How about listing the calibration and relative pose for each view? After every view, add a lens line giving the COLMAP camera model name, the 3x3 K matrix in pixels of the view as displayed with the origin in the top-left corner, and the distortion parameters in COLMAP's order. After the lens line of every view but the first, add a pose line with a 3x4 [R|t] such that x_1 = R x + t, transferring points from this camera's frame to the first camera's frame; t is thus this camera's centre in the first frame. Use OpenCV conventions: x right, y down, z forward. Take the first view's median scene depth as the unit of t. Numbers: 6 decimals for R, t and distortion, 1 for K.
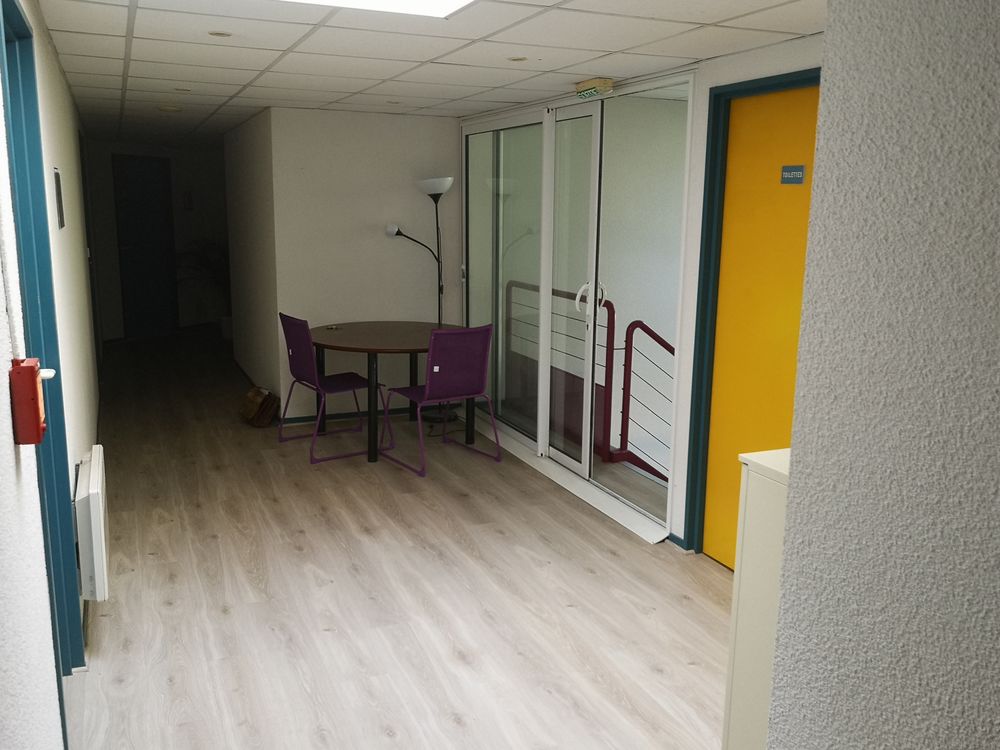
lens RADIAL K [[865.8, 0, 499.4], [0, 865.8, 374.2], [0, 0, 1]] dist [-0.002190, -0.001711]
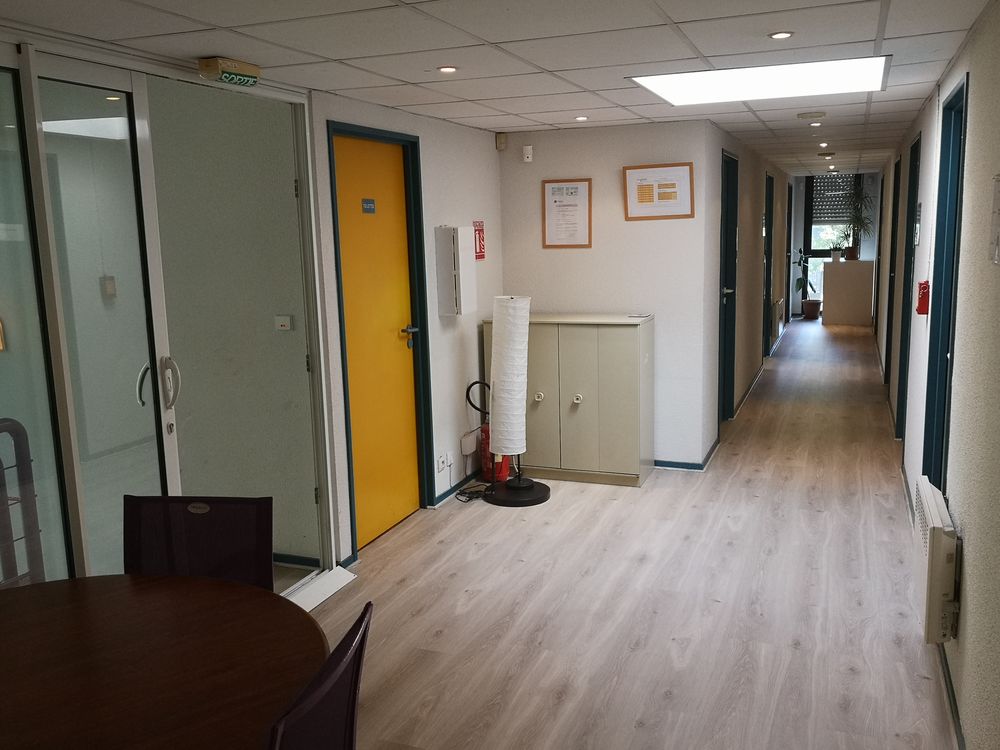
lens RADIAL K [[865.8, 0, 499.1], [0, 865.8, 371.3], [0, 0, 1]] dist [-0.002190, -0.001711]
pose [[-0.701748, -0.116077, 0.702905, -0.683634], [0.157372, 0.937008, 0.311850, -0.344537], [-0.694826, 0.329458, -0.639276, 1.642585]]
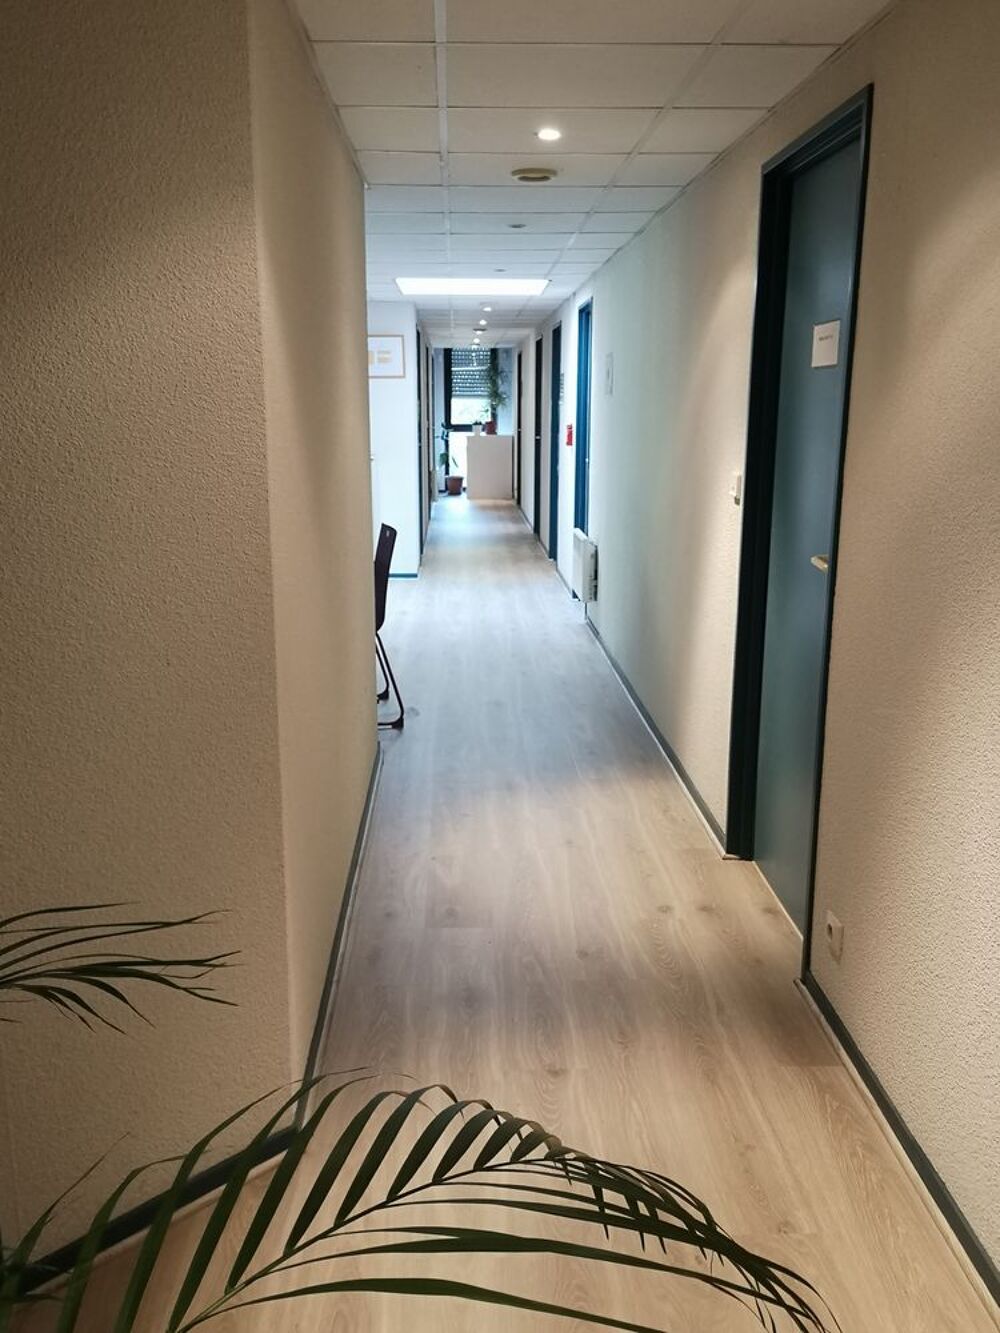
lens RADIAL K [[1154.1, 0, 500.1], [0, 1154.1, 667.7], [0, 0, 1]] dist [-0.002190, -0.001711]
pose [[-0.928627, -0.104819, 0.355900, -1.012337], [0.053863, 0.911010, 0.408851, -0.524592], [-0.367084, 0.398839, -0.840343, 2.694723]]
